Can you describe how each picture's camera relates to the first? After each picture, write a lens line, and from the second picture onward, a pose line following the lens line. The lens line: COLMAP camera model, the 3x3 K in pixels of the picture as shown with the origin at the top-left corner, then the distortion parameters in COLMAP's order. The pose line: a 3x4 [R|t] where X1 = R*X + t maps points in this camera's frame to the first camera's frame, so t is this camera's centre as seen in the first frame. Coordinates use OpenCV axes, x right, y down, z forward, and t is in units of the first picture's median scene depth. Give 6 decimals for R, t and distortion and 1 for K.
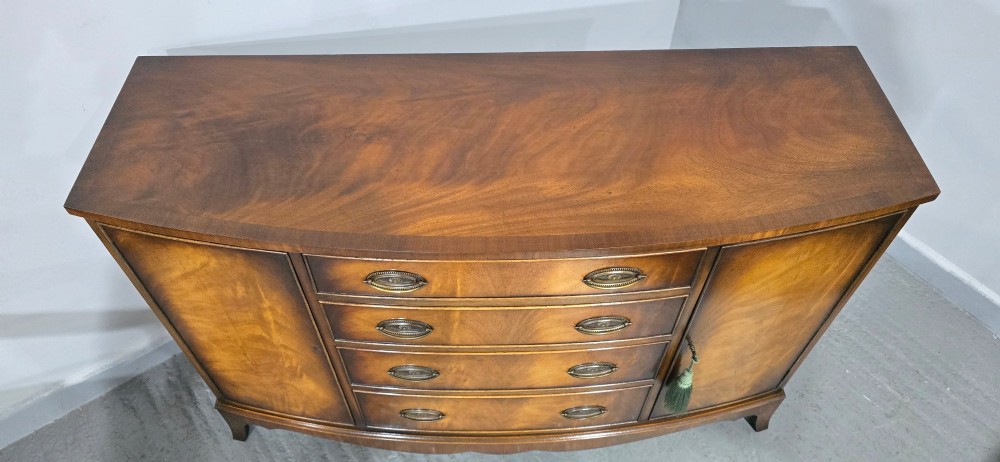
lens RADIAL K [[679.7, 0, 494.0], [0, 679.7, 219.4], [0, 0, 1]] dist [0.057112, -0.065551]
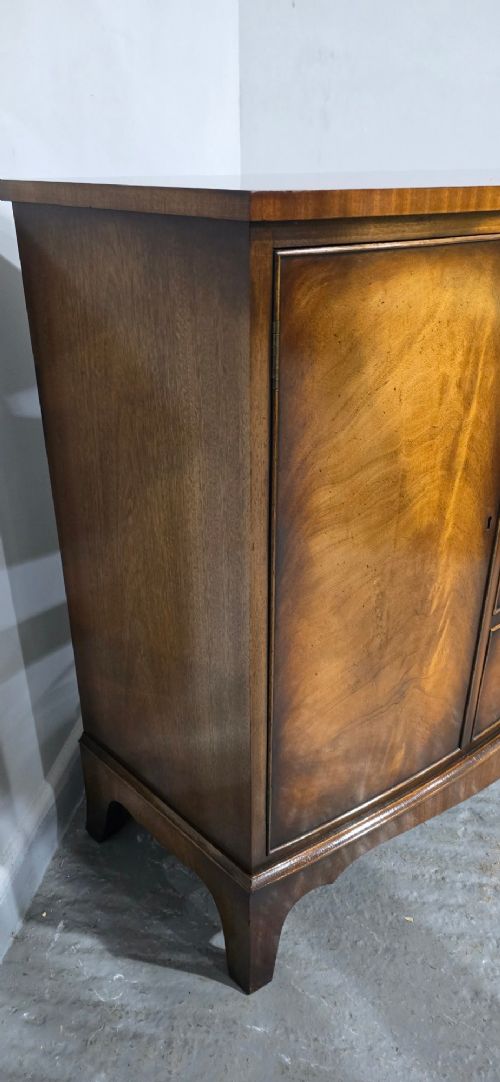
lens RADIAL K [[735.5, 0, 250.1], [0, 735.5, 533.9], [0, 0, 1]] dist [0.057112, -0.065551]
pose [[0.717964, -0.313608, 0.621432, -0.901422], [0.535629, 0.819071, -0.205484, 0.241061], [-0.444556, 0.480387, 0.756041, 0.663771]]
